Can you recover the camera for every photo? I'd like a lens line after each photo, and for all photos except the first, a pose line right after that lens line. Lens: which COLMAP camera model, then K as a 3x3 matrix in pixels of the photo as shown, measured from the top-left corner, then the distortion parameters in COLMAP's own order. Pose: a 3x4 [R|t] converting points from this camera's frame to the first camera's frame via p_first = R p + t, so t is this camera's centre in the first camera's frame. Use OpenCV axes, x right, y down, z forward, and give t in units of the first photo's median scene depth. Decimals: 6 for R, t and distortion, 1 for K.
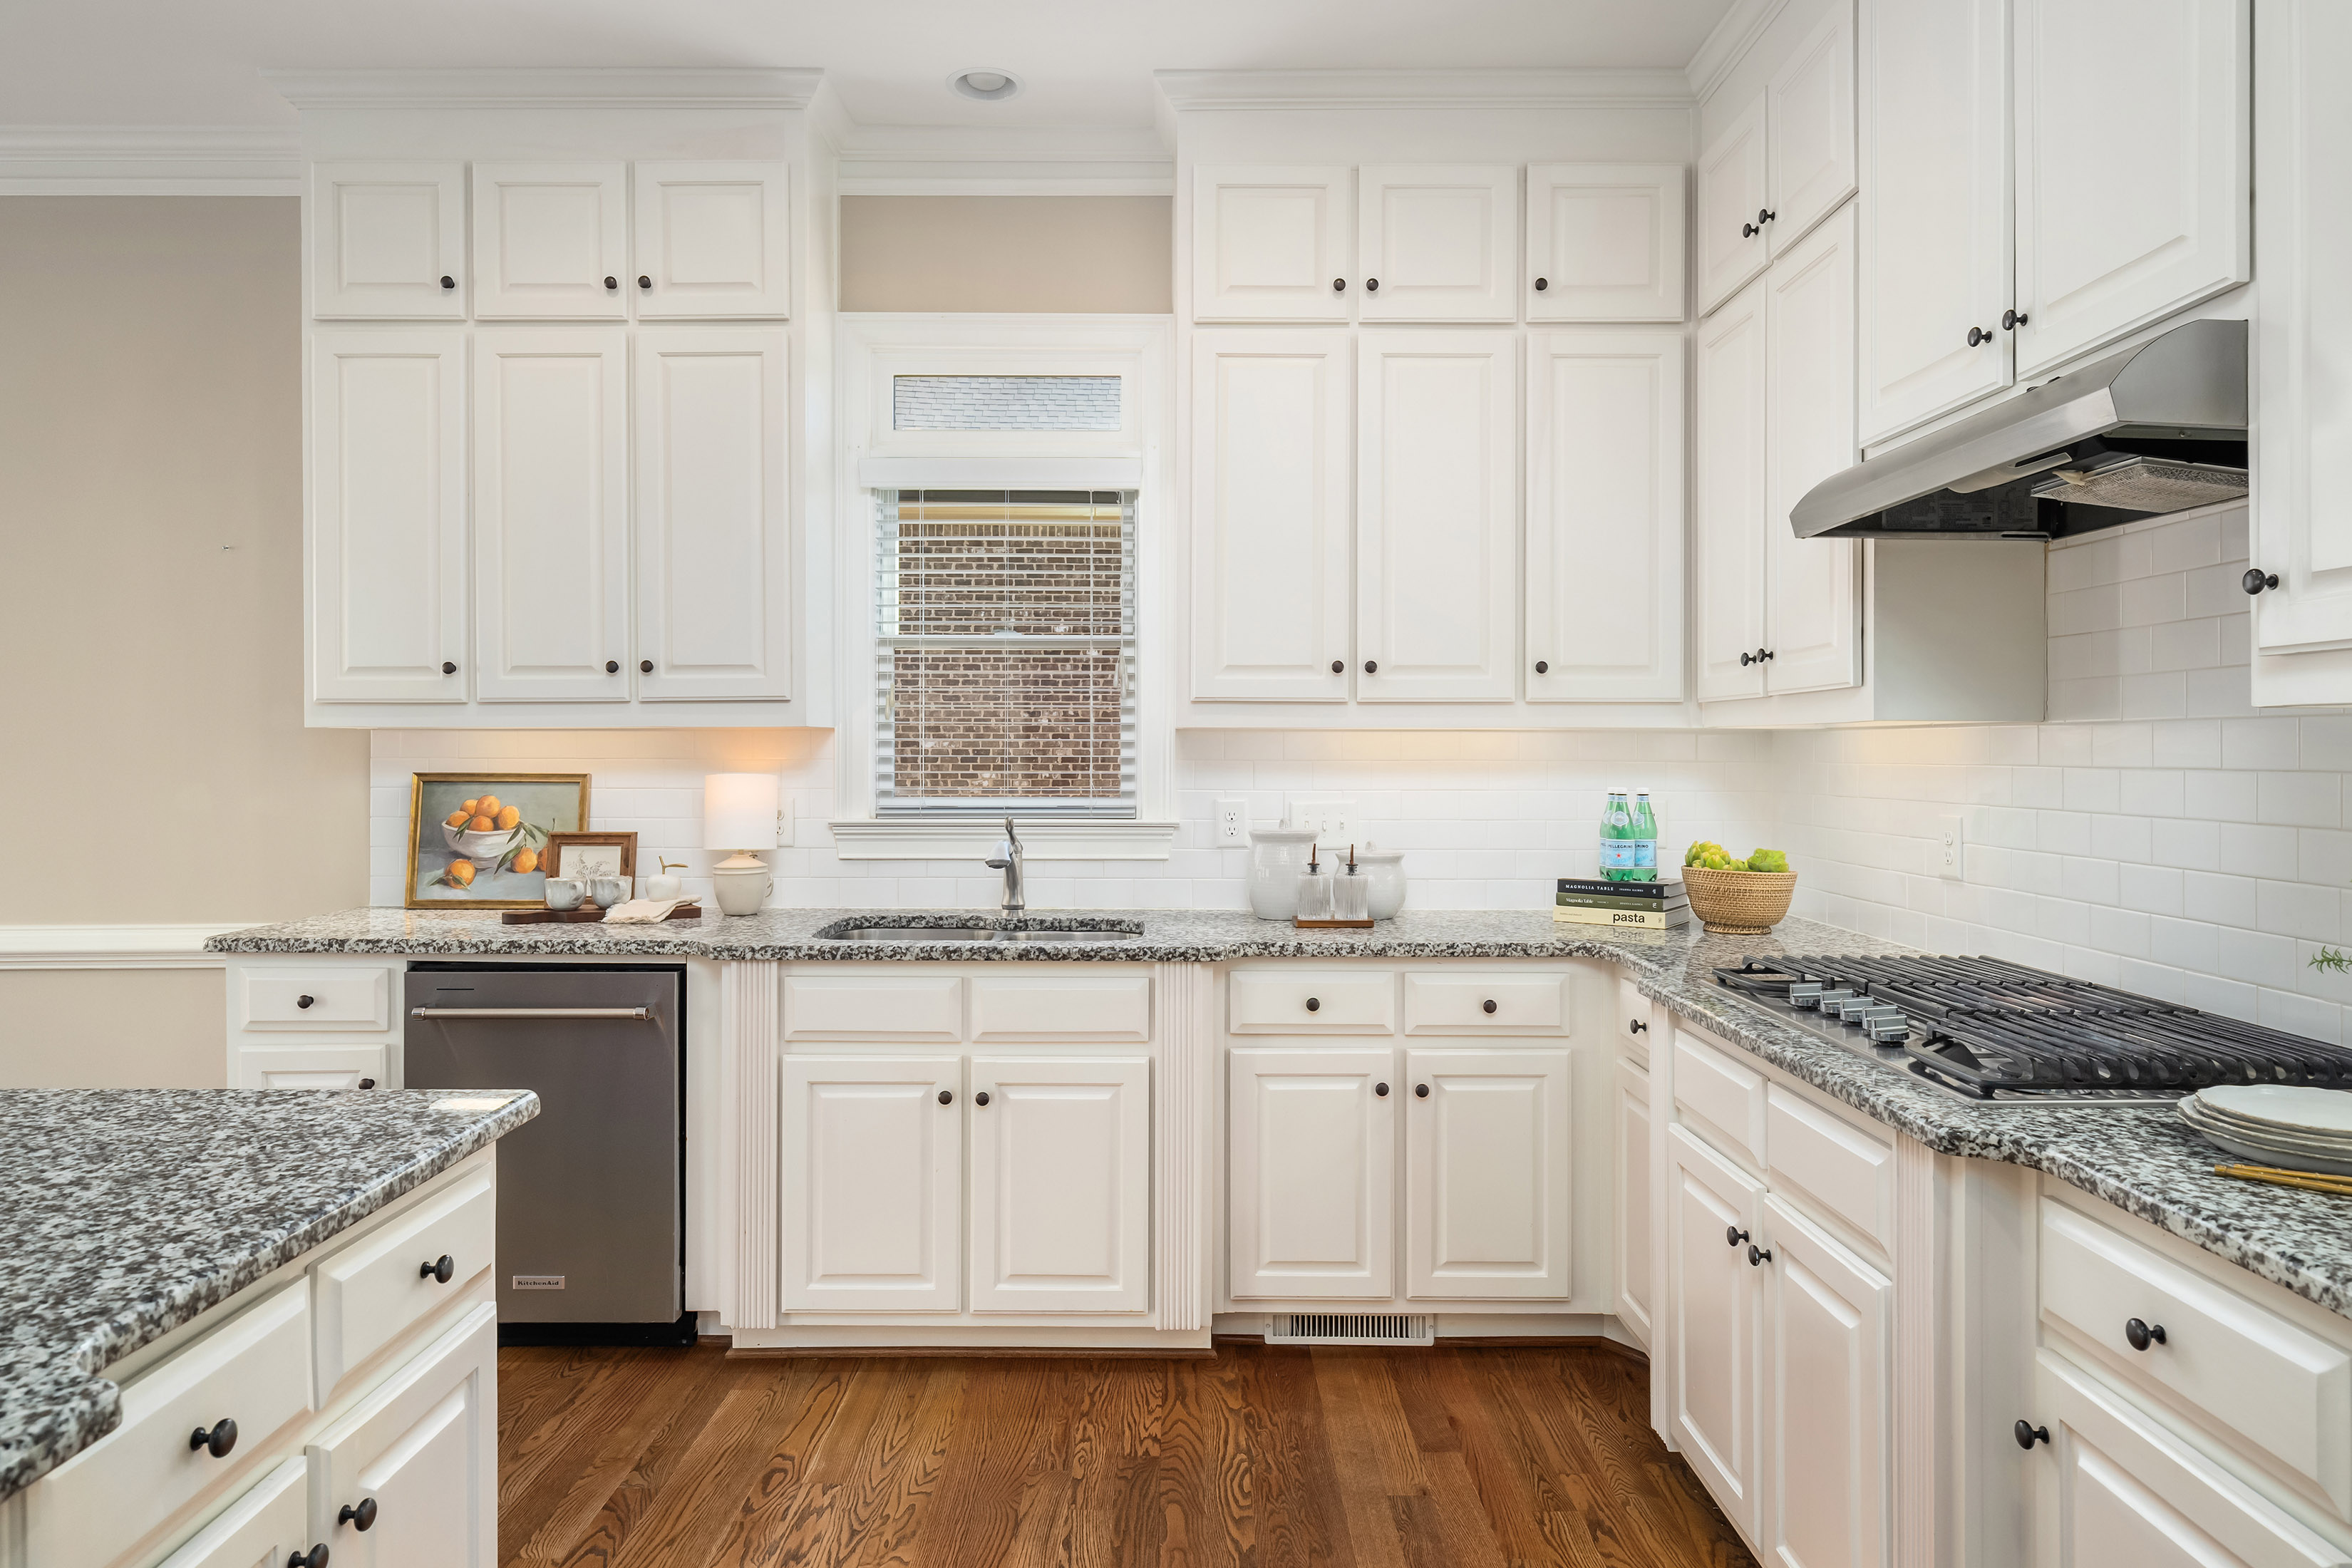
lens RADIAL K [[1447.9, 0, 1166.6], [0, 1447.9, 751.1], [0, 0, 1]] dist [0.004736, 0.000477]
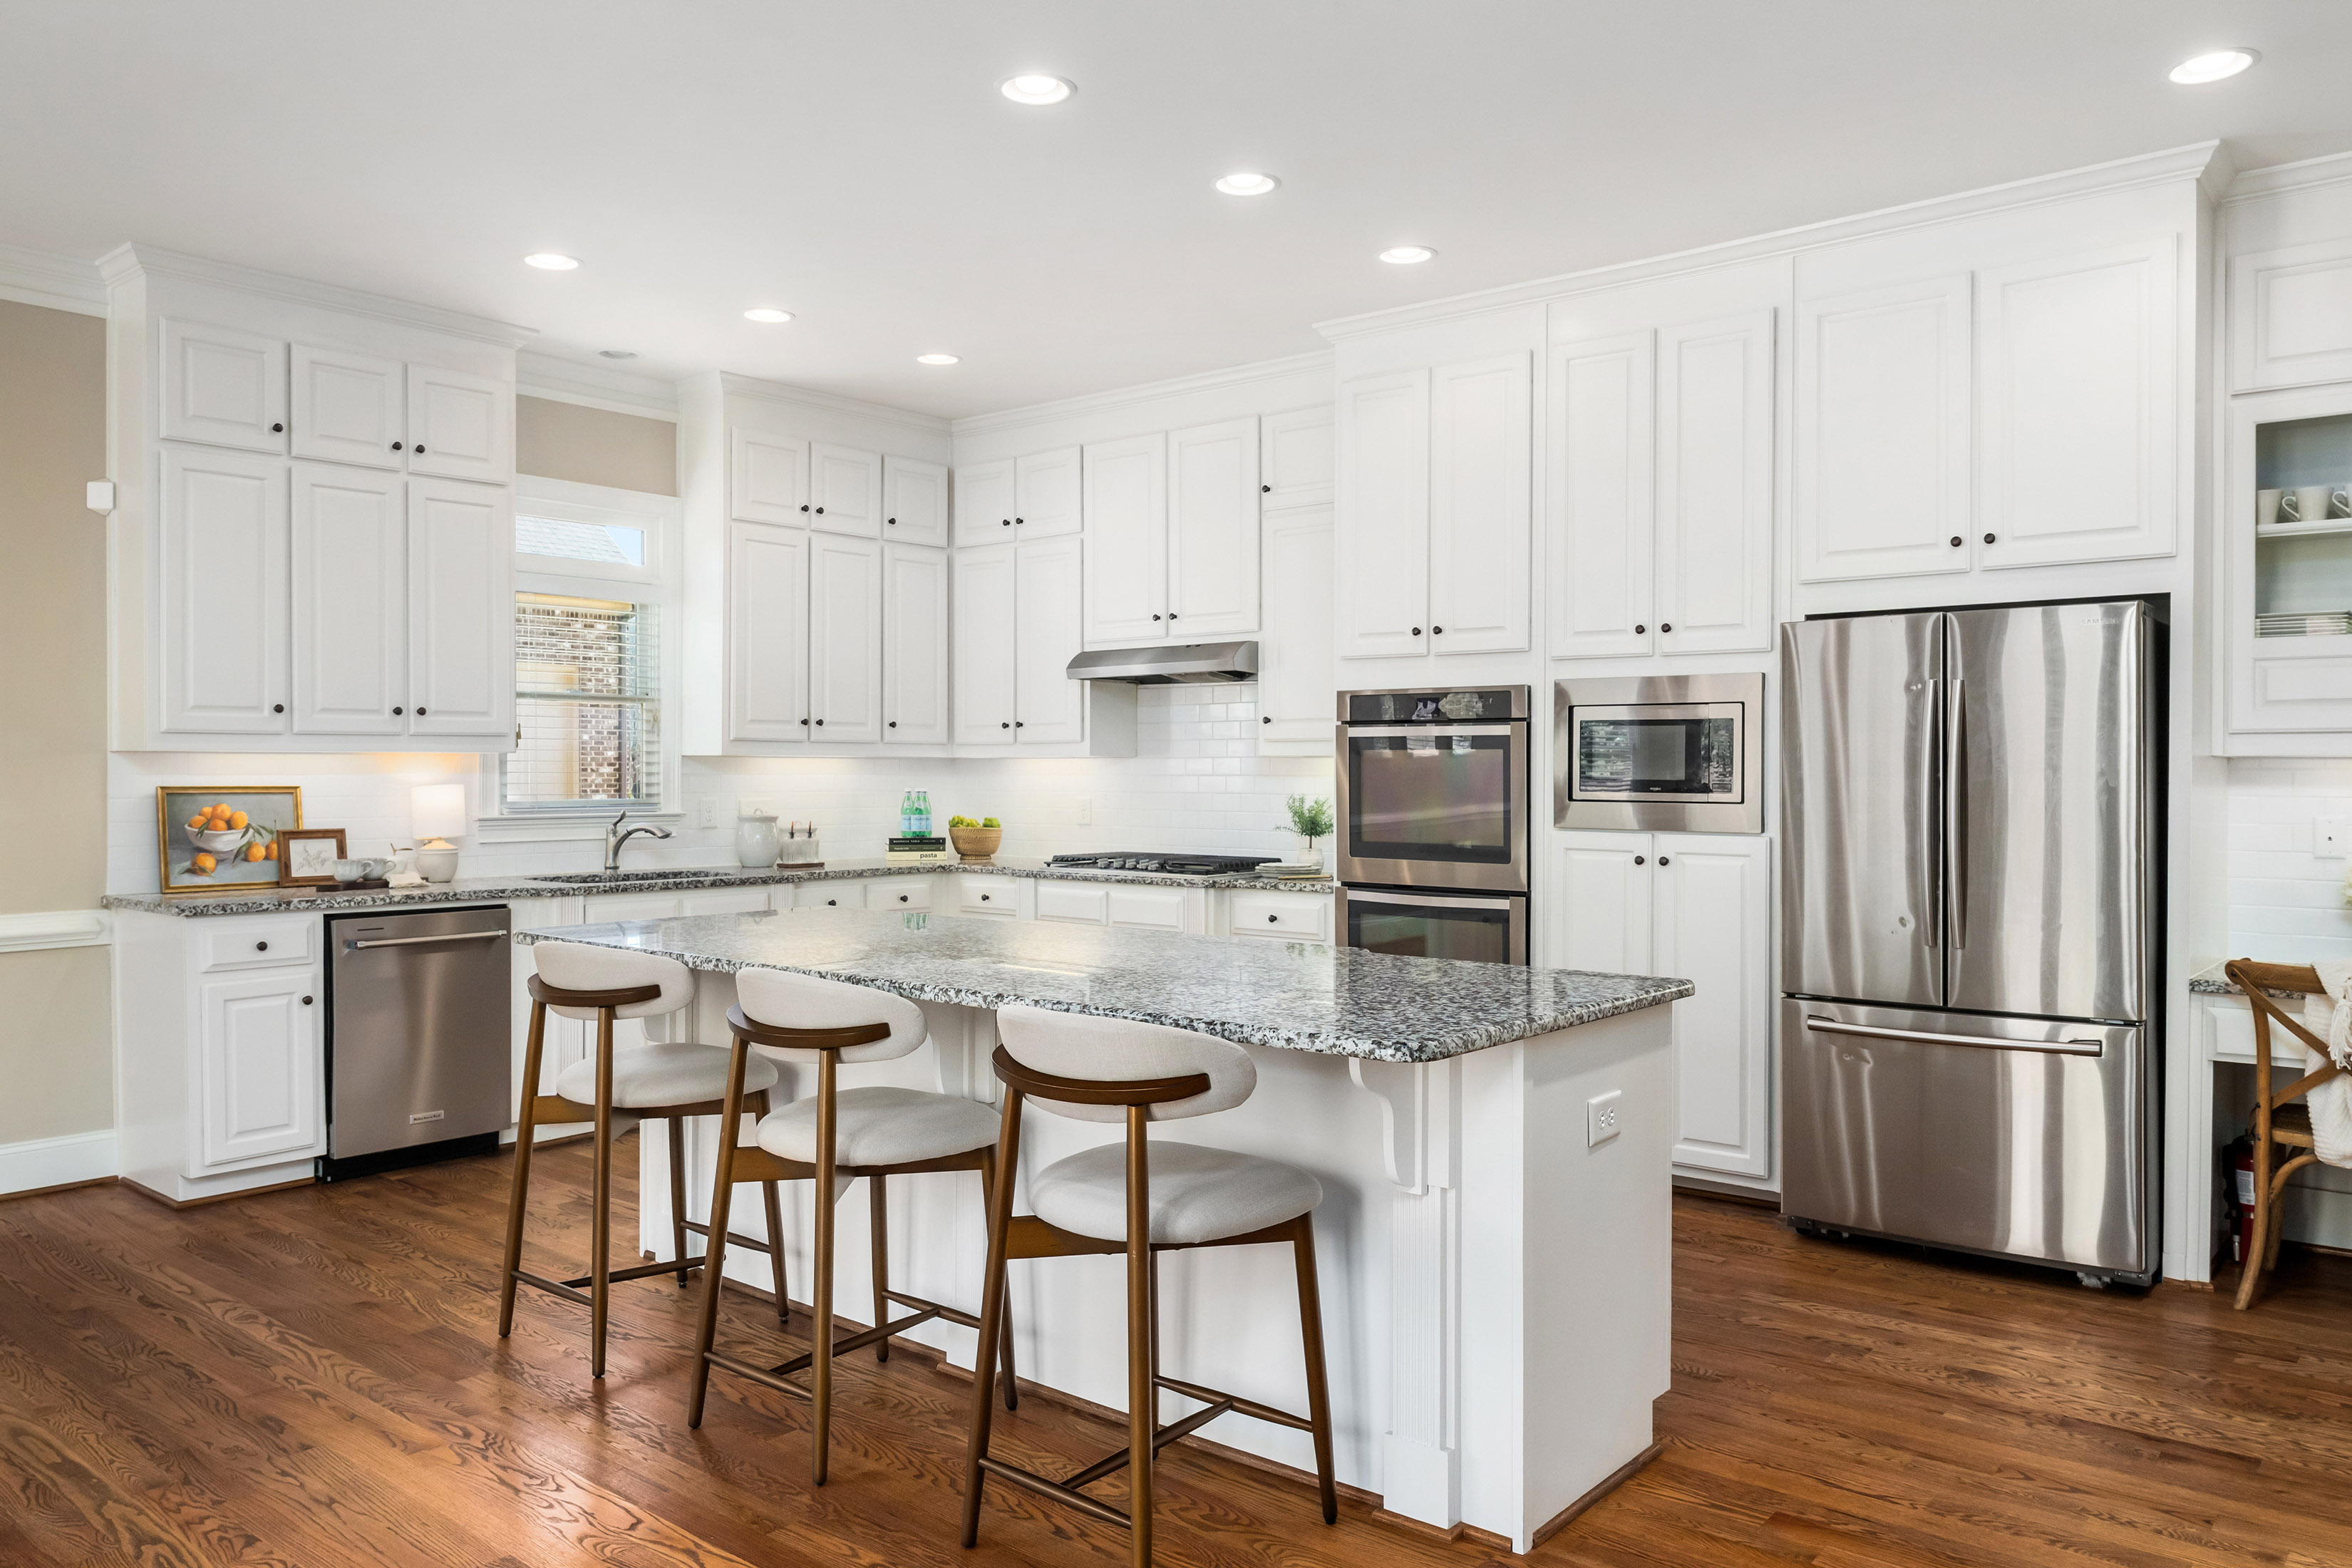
lens RADIAL K [[1668.7, 0, 1172.8], [0, 1668.7, 782.5], [0, 0, 1]] dist [-0.008725, -0.002228]
pose [[0.638614, -0.006858, 0.769497, -1.169472], [-0.000485, 0.999957, 0.009315, -0.002577], [-0.769527, -0.006322, 0.638583, -0.662398]]
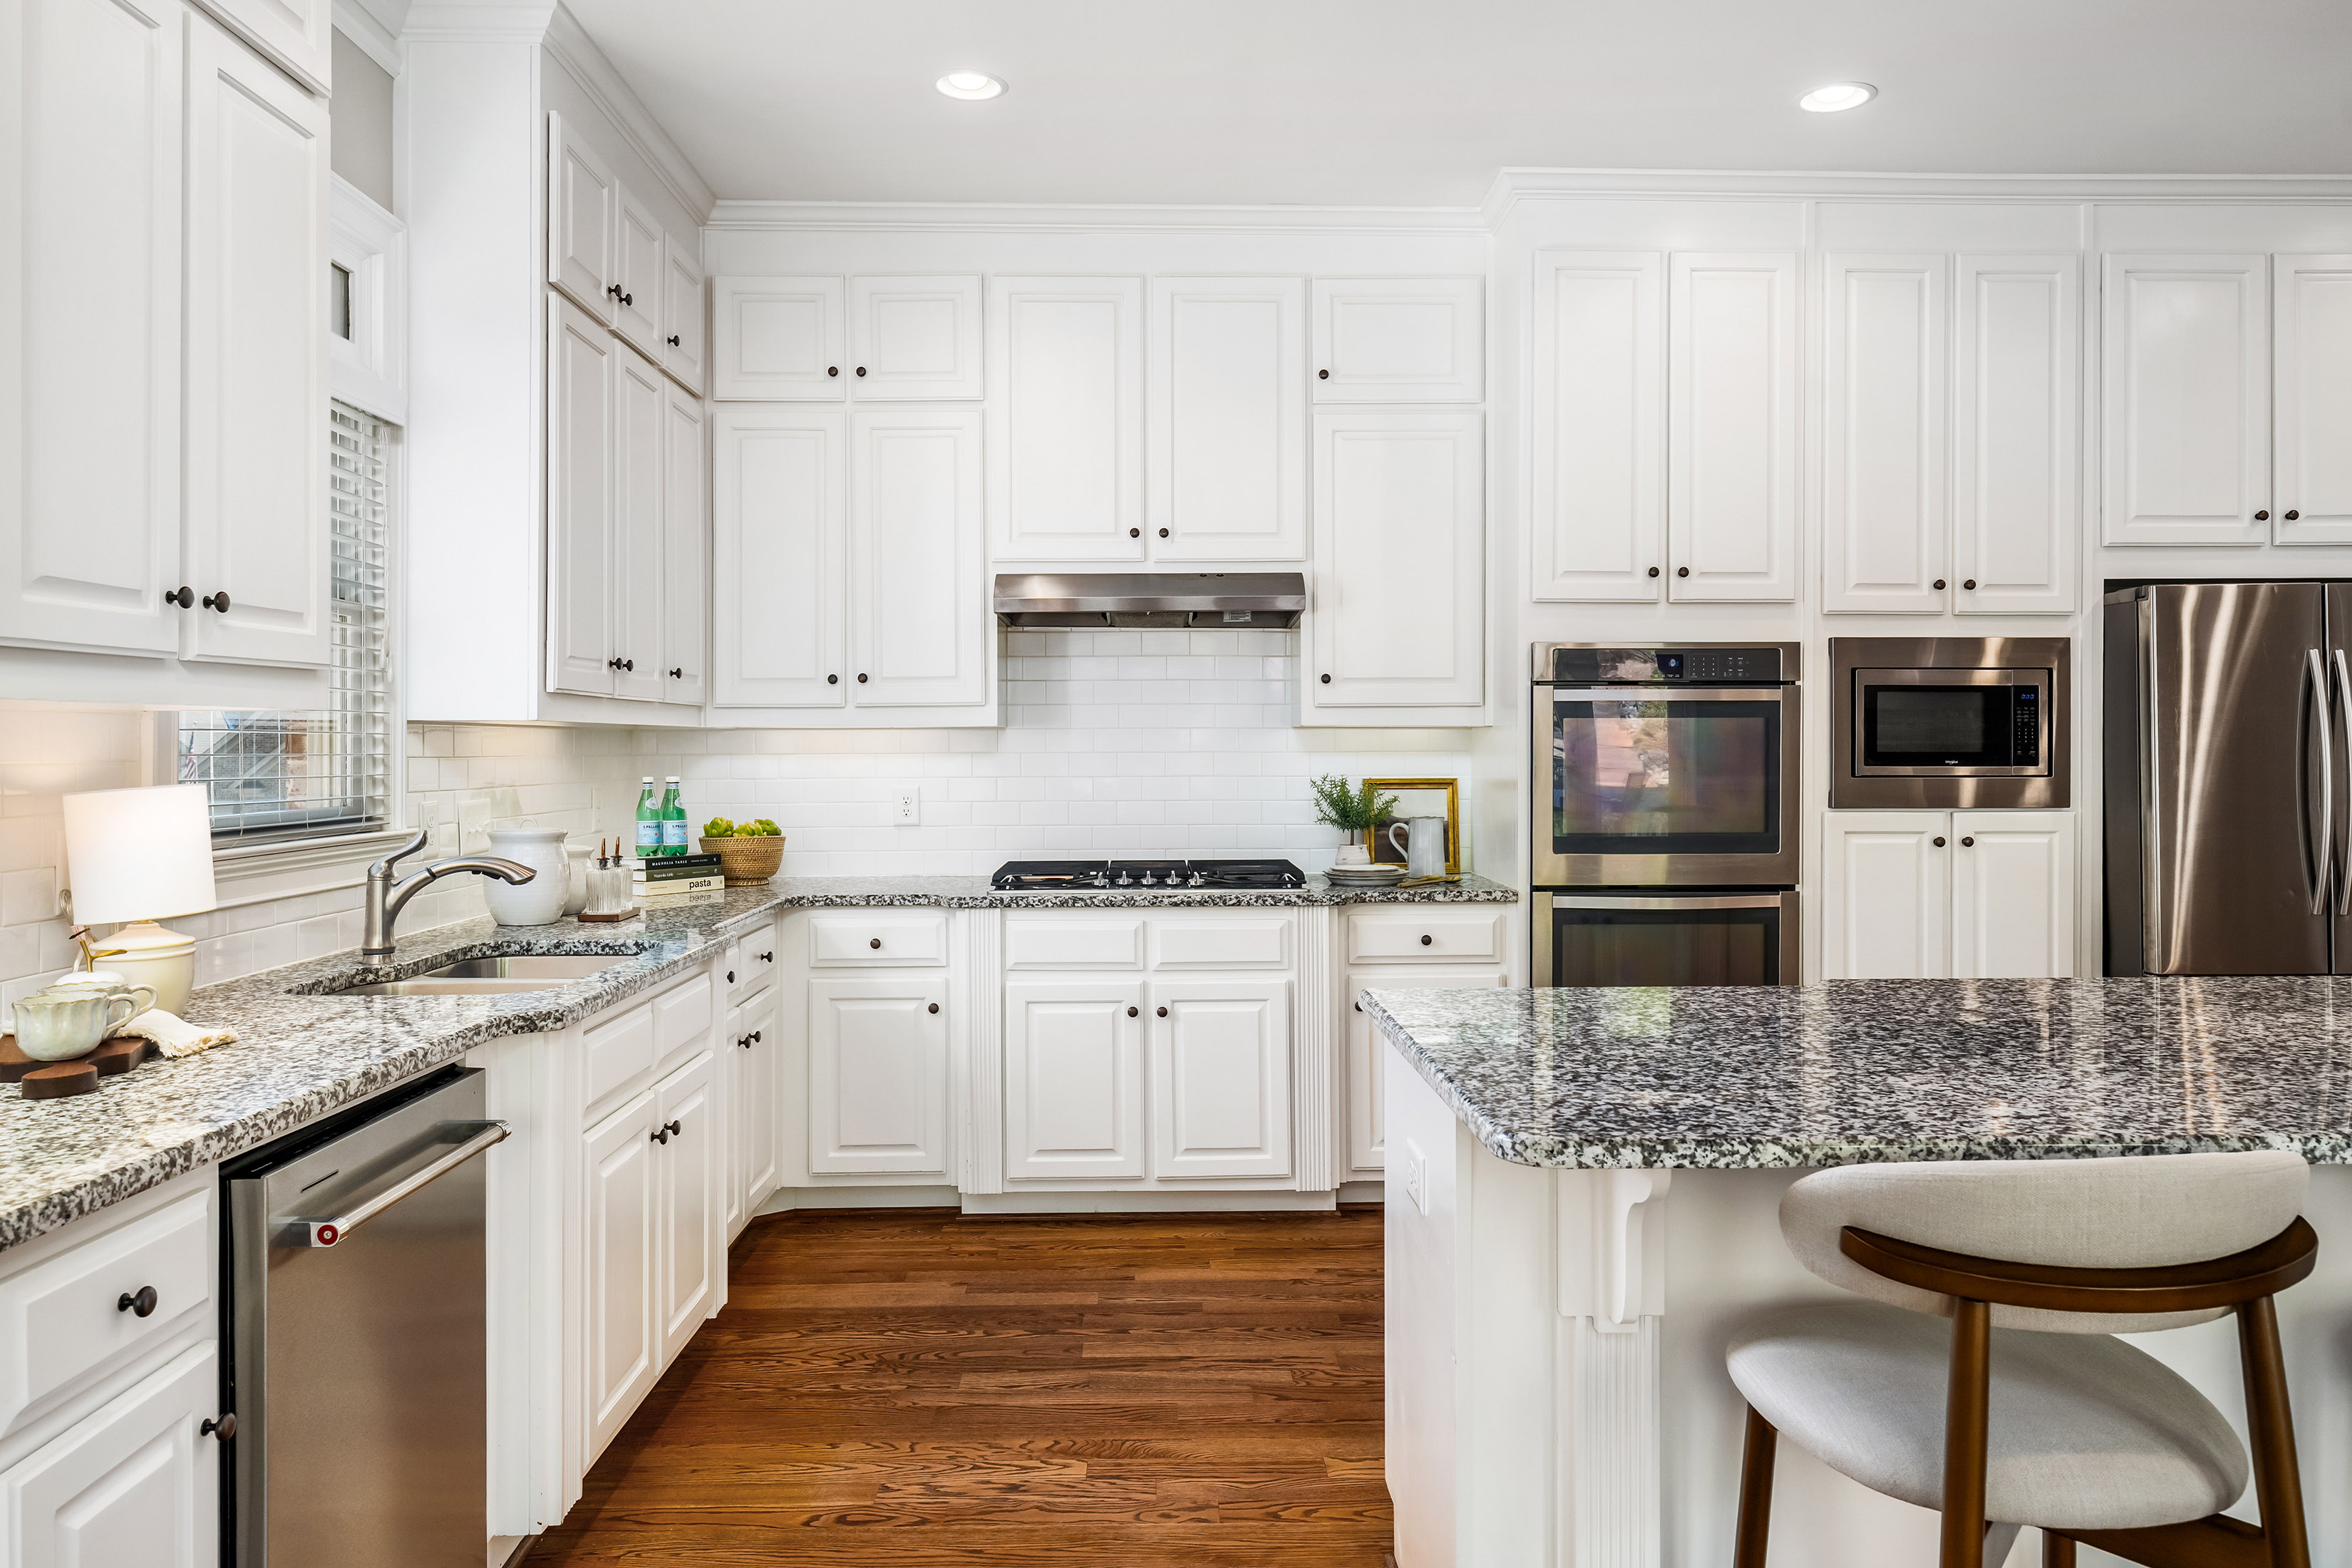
lens RADIAL K [[1575.6, 0, 1190.6], [0, 1575.6, 745.9], [0, 0, 1]] dist [0.000474, 0.000199]
pose [[-0.031781, -0.001770, 0.999493, -0.998887], [0.003128, 0.999993, 0.001871, -0.000742], [-0.999490, 0.003185, -0.031775, 0.627558]]
